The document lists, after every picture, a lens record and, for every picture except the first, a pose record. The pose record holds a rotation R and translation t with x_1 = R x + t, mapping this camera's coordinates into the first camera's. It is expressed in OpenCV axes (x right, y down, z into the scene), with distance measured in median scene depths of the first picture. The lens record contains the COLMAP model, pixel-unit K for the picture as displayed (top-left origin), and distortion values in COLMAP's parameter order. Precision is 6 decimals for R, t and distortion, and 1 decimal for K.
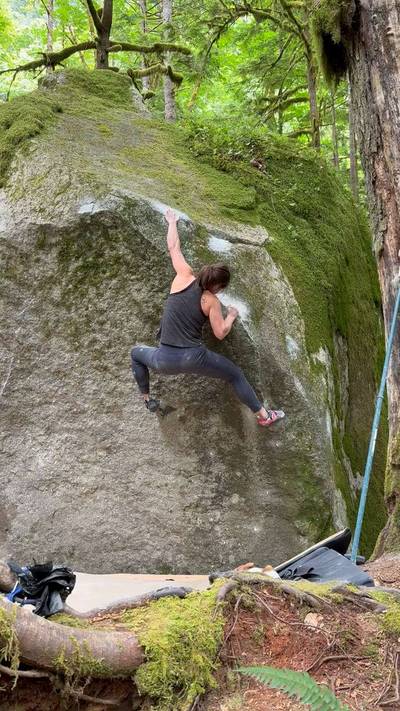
lens RADIAL K [[603.7, 0, 200.0], [0, 603.7, 355.5], [0, 0, 1]] dist [0.174868, -0.332812]
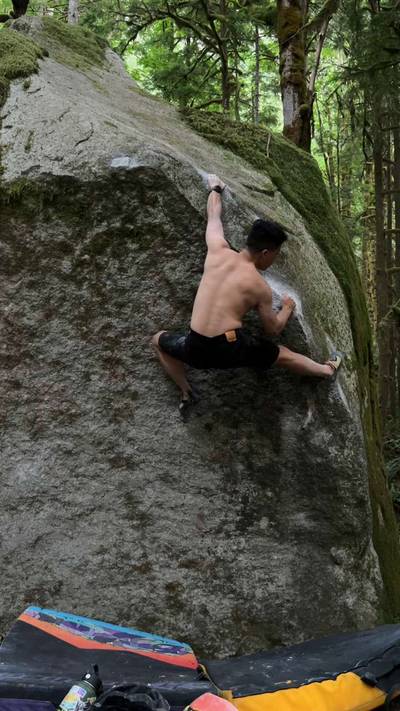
lens RADIAL K [[608.8, 0, 200.0], [0, 608.8, 355.5], [0, 0, 1]] dist [0.108192, -0.225484]
pose [[0.972798, 0.062471, 0.223072, -0.233920], [-0.056414, 0.997848, -0.033429, 0.034840], [-0.224680, 0.019935, 0.974229, 0.176617]]
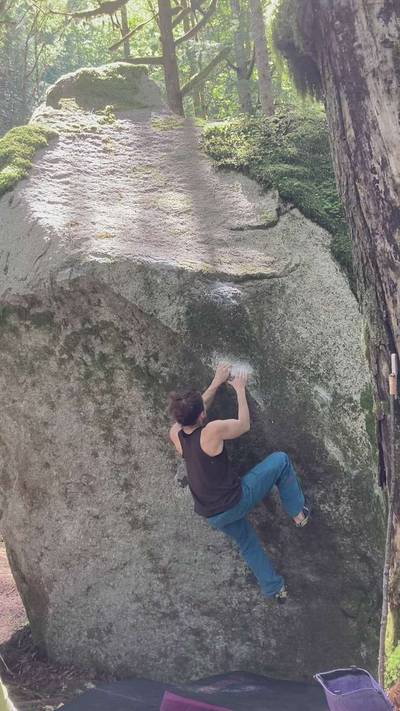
lens RADIAL K [[668.6, 0, 200.0], [0, 668.6, 355.5], [0, 0, 1]] dist [0.019156, -0.005712]
pose [[0.971270, -0.092615, -0.219218, 0.197165], [0.112987, 0.990185, 0.082267, -0.169824], [0.209448, -0.104673, 0.972201, 0.073961]]
